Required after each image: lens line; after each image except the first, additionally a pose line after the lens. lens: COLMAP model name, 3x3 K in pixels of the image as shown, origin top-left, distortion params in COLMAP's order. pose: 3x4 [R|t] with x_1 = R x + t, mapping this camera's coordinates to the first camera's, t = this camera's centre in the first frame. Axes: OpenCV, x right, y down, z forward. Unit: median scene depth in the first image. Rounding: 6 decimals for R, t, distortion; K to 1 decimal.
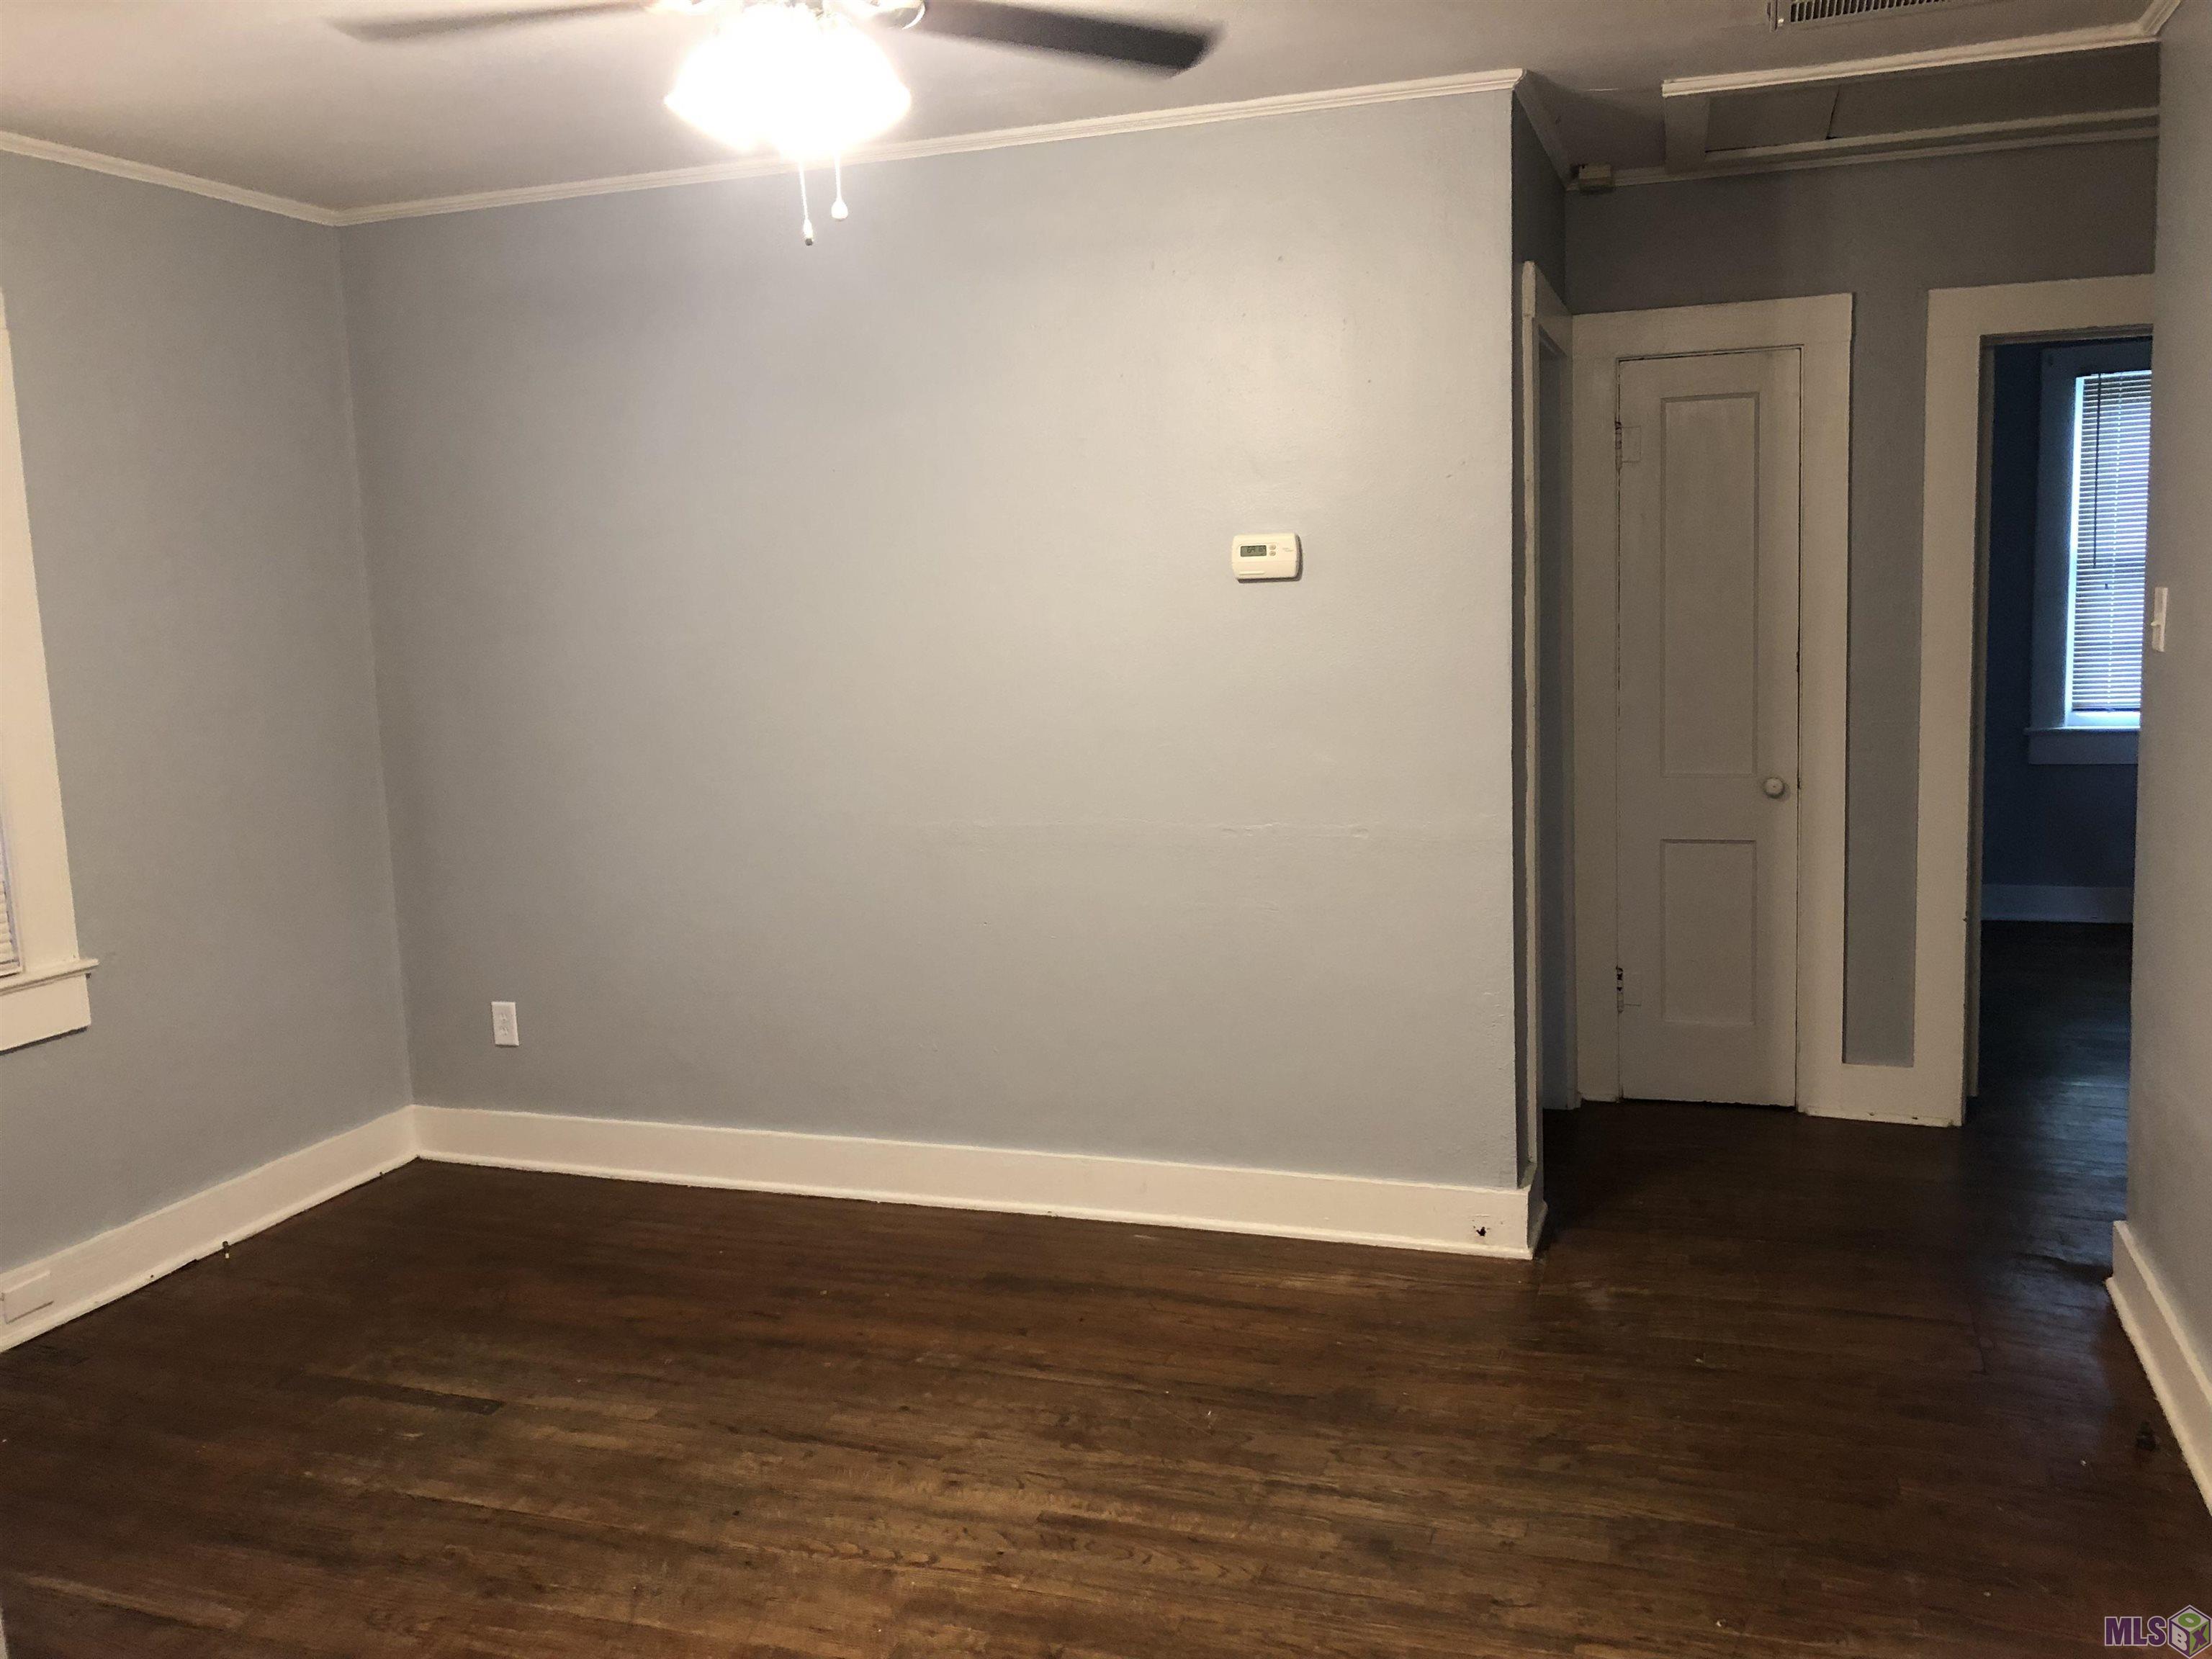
lens RADIAL K [[1794.1, 0, 1108.8], [0, 1794.1, 828.8], [0, 0, 1]] dist [0.024330, -0.020761]
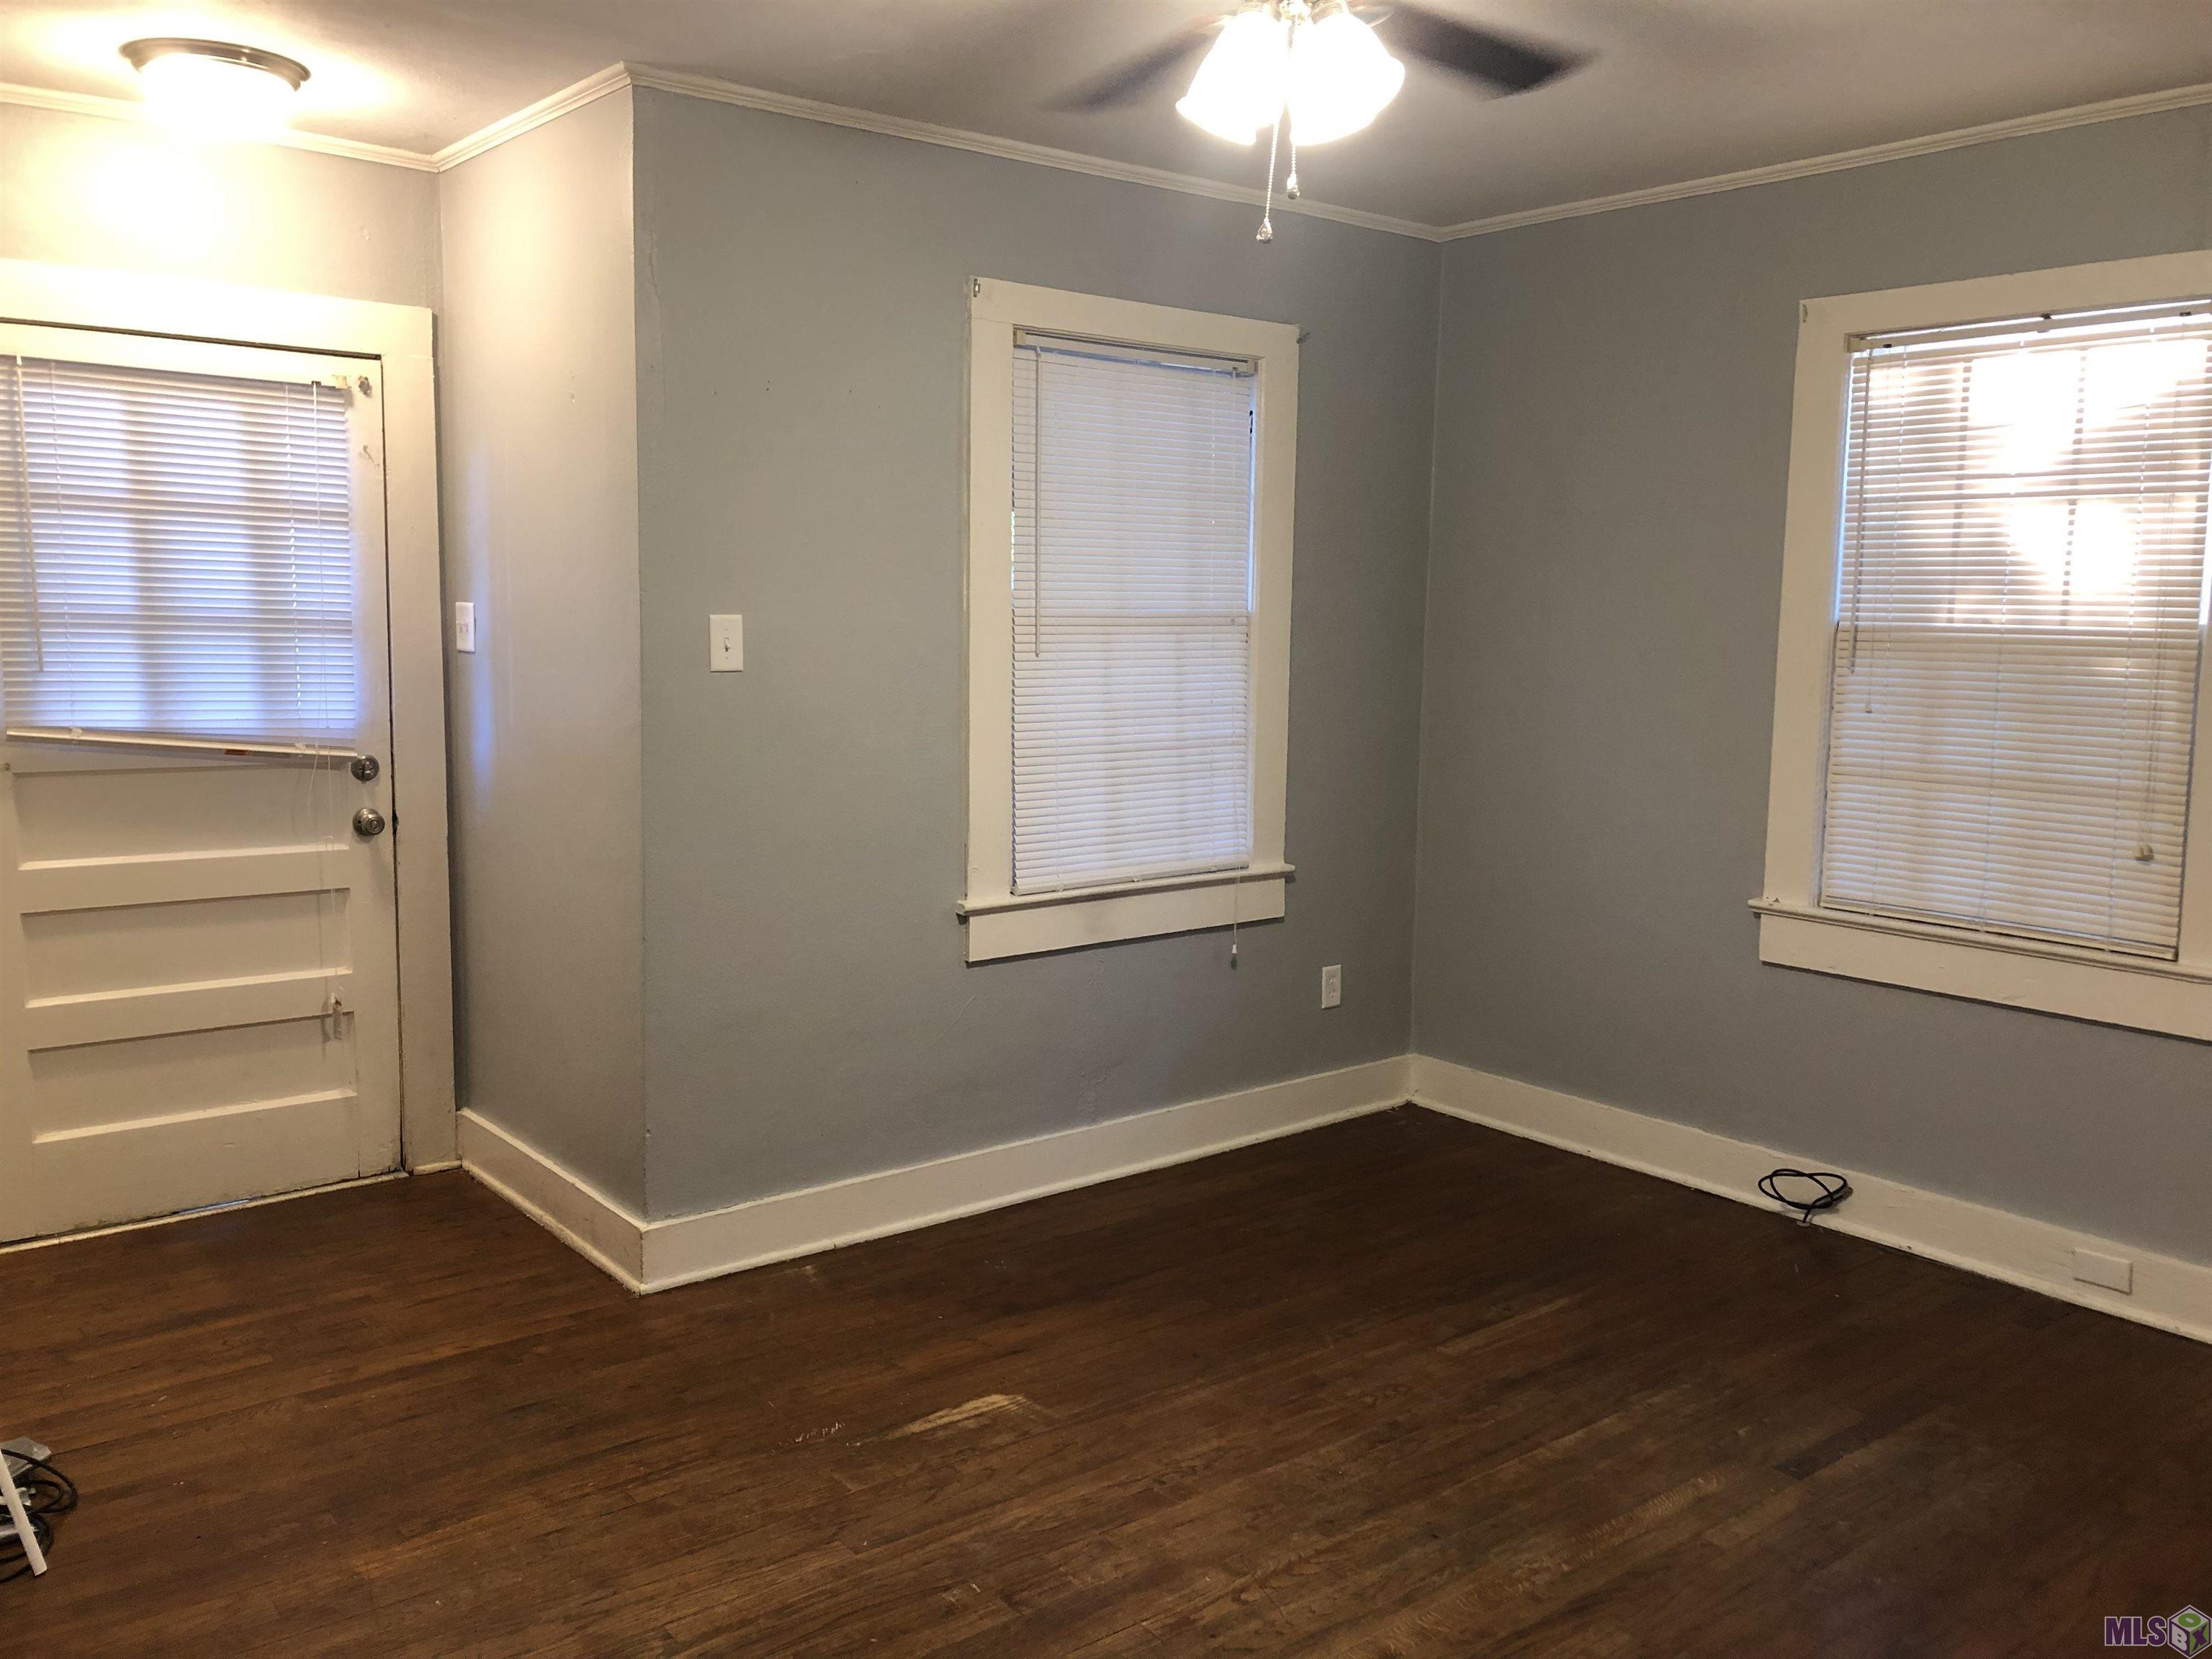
lens RADIAL K [[1794.1, 0, 1107.1], [0, 1794.1, 823.6], [0, 0, 1]] dist [0.024330, -0.020761]
pose [[-0.512620, 0.141910, -0.846807, 0.641840], [-0.115033, 0.966005, 0.231522, -0.192315], [0.850875, 0.216093, -0.478869, 1.215887]]
